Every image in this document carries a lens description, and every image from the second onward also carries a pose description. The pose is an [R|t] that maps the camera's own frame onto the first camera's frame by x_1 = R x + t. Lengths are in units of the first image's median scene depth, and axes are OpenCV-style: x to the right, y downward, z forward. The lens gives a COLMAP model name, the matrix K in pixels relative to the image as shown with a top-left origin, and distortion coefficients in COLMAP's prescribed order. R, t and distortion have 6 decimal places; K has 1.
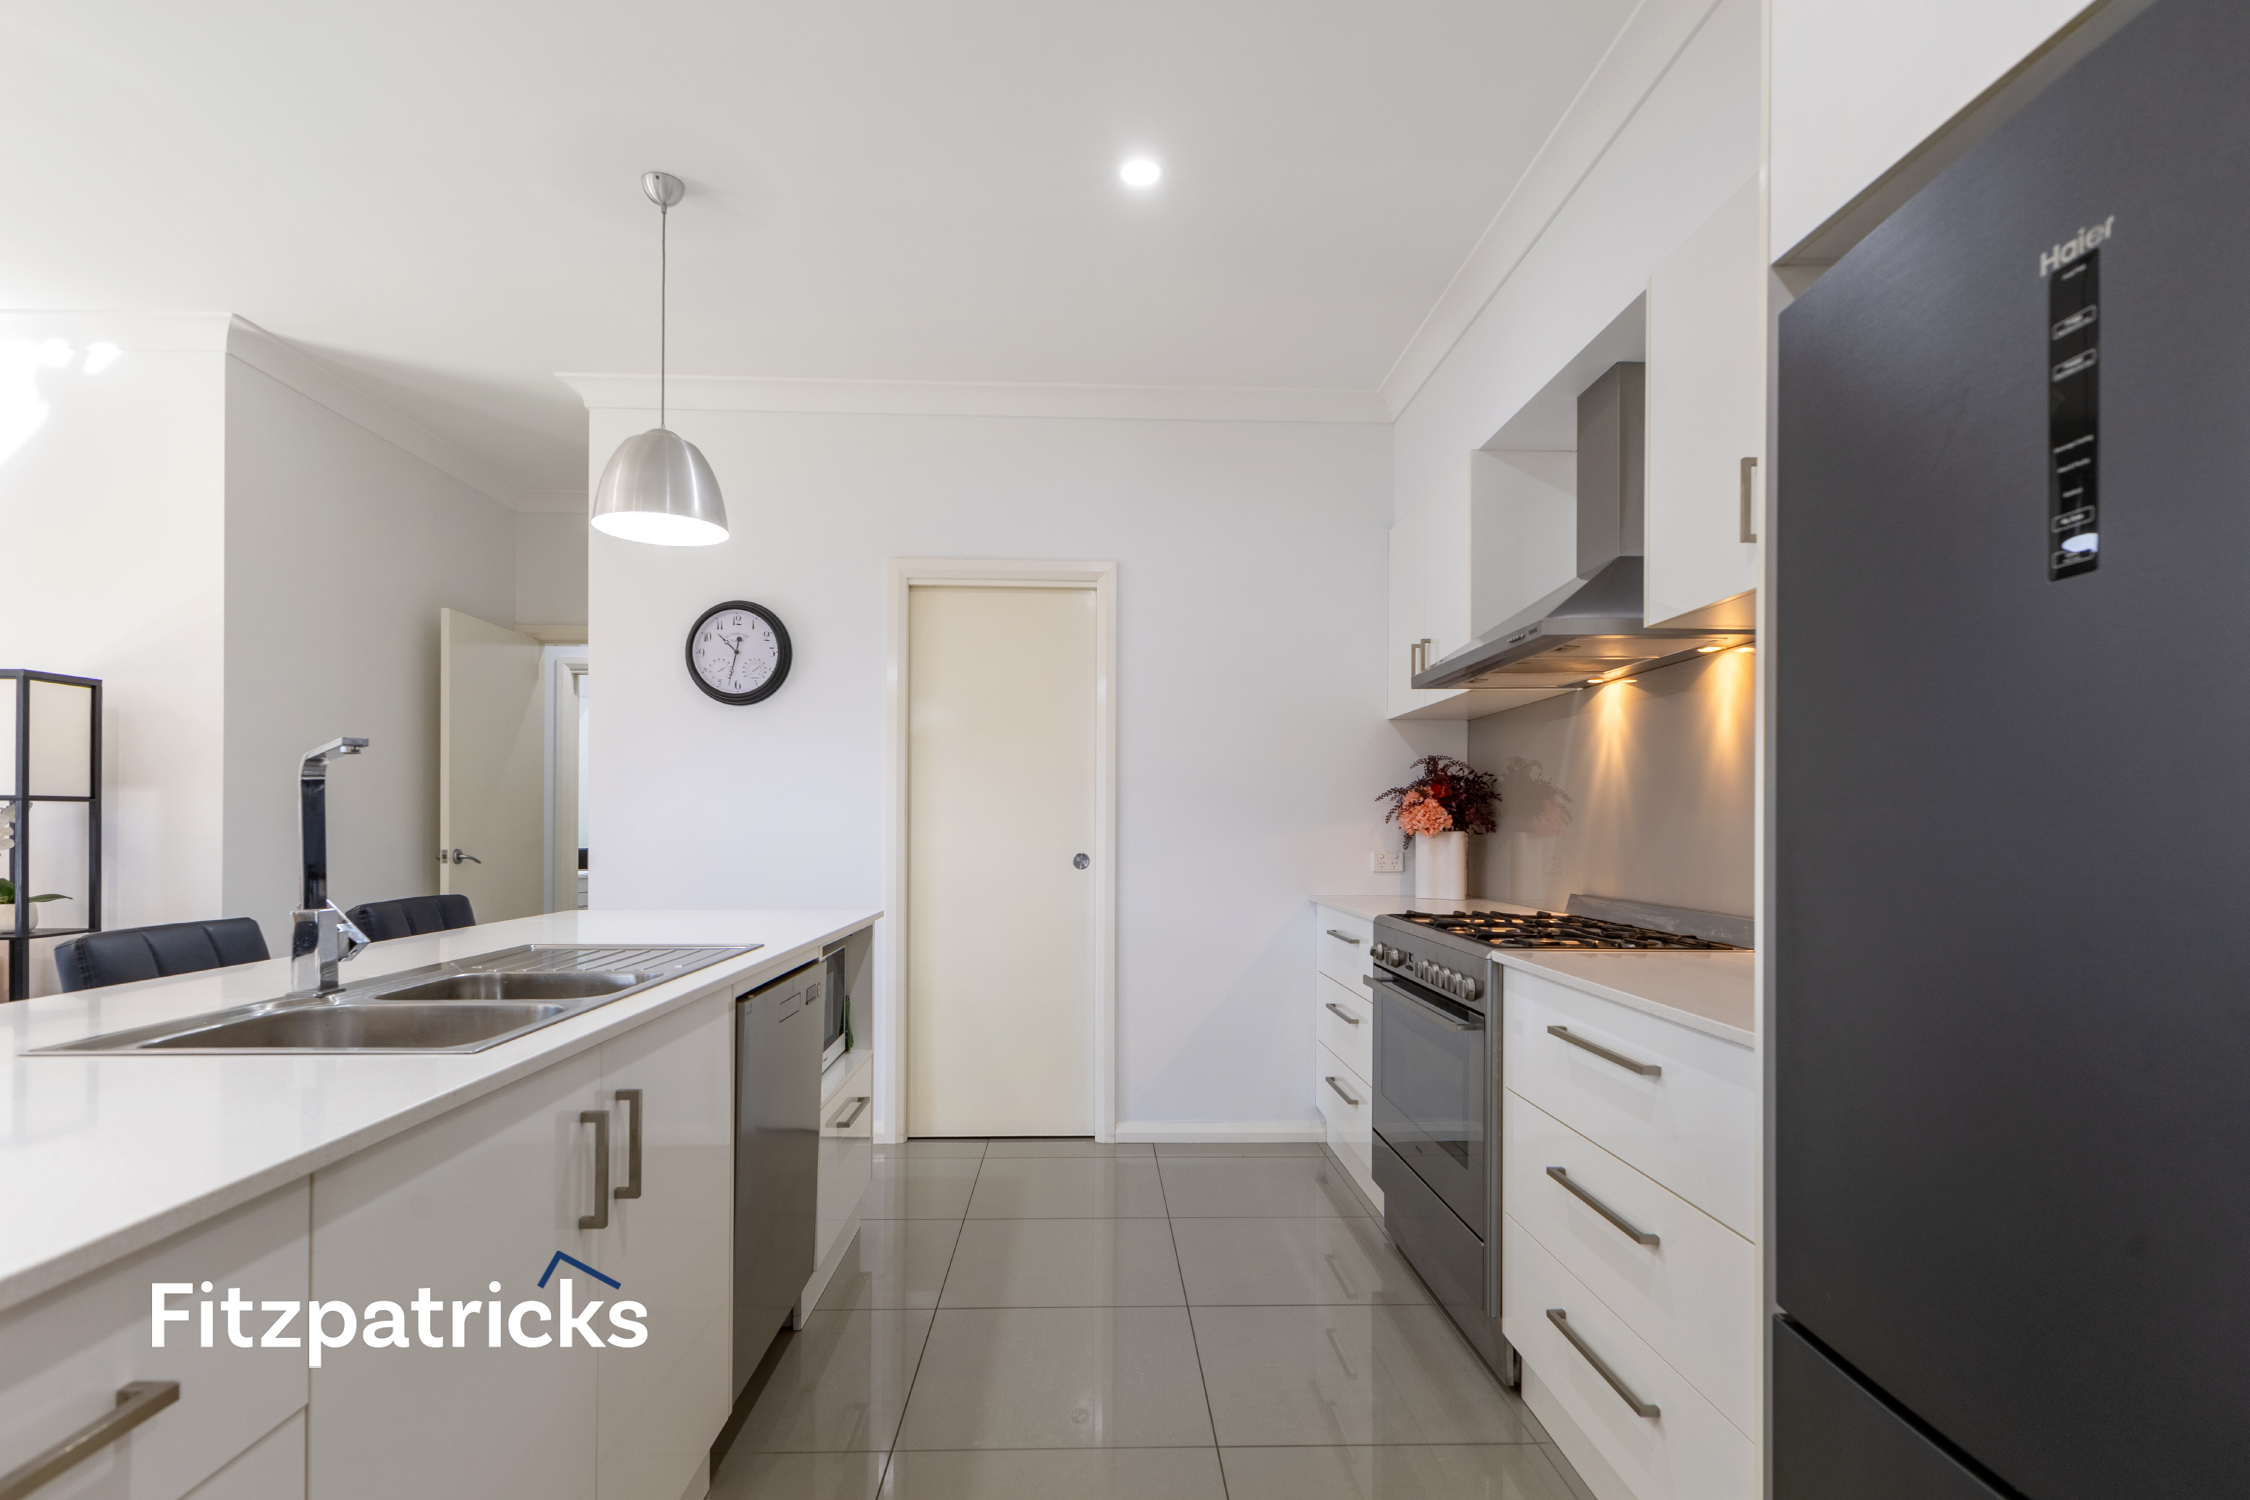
lens RADIAL K [[1098.7, 0, 1123.5], [0, 1098.7, 809.0], [0, 0, 1]] dist [-0.001893, -0.000676]
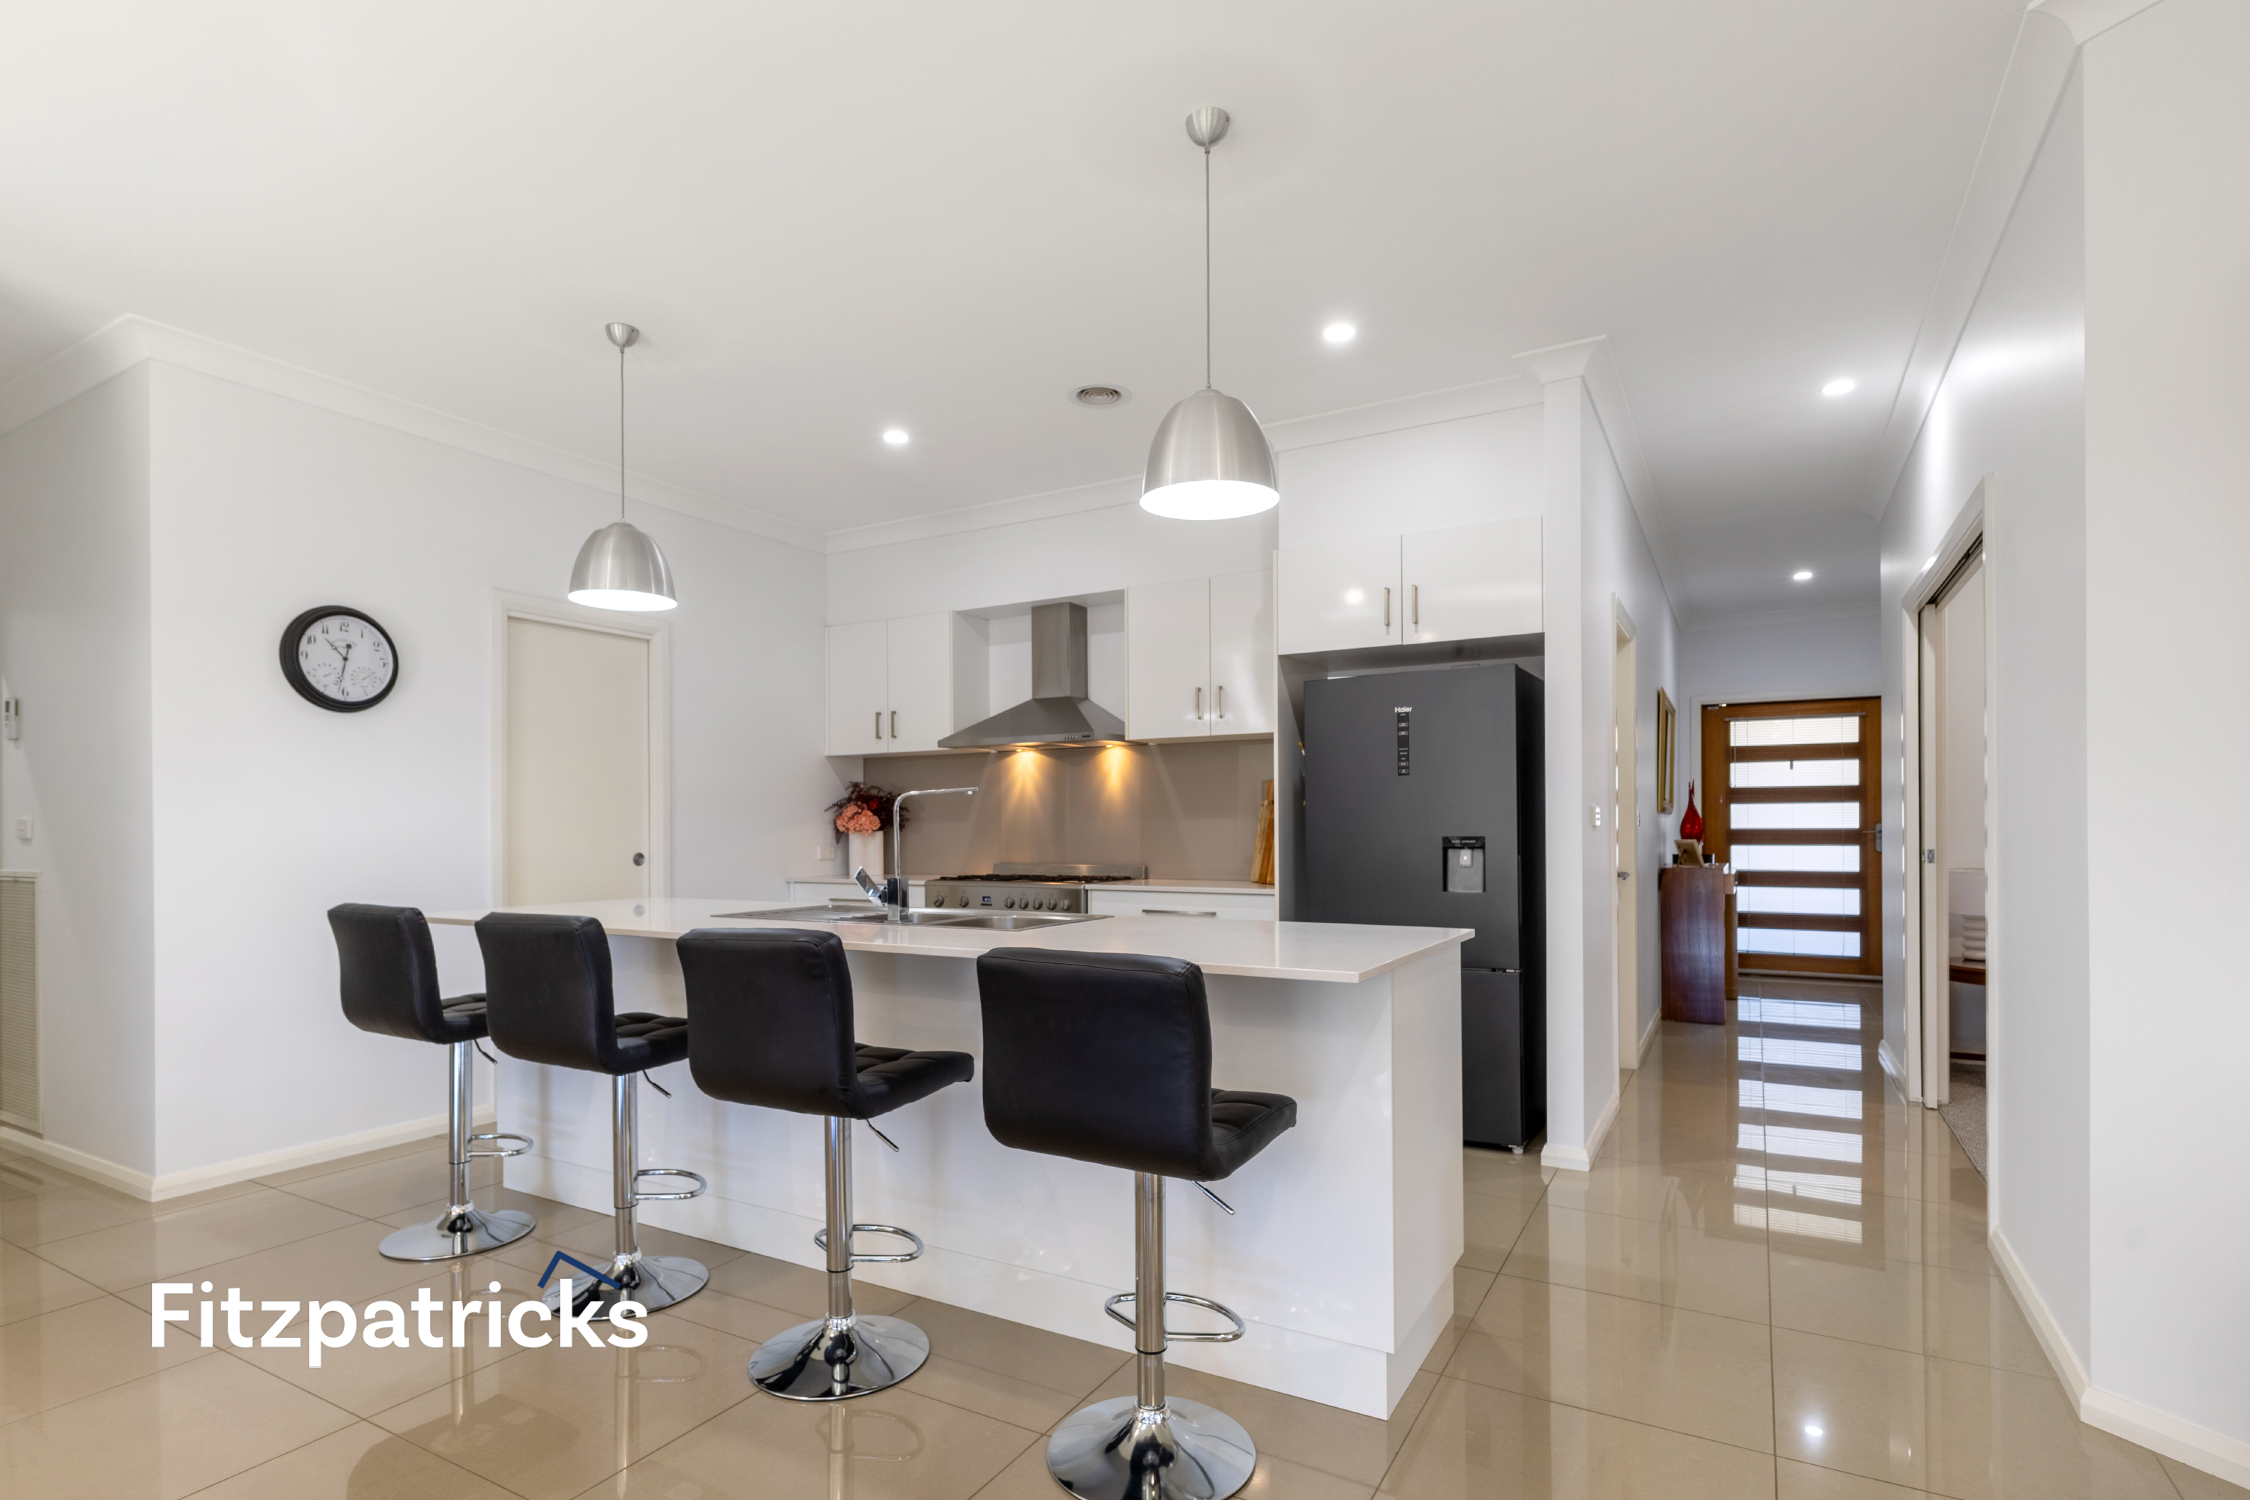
lens RADIAL K [[1098.7, 0, 1123.5], [0, 1098.7, 809.0], [0, 0, 1]] dist [-0.001893, -0.000676]
pose [[0.525329, 0.004746, 0.850886, -0.823910], [-0.001866, 0.999988, -0.004426, -0.004794], [-0.850897, 0.000738, 0.525331, -0.114182]]
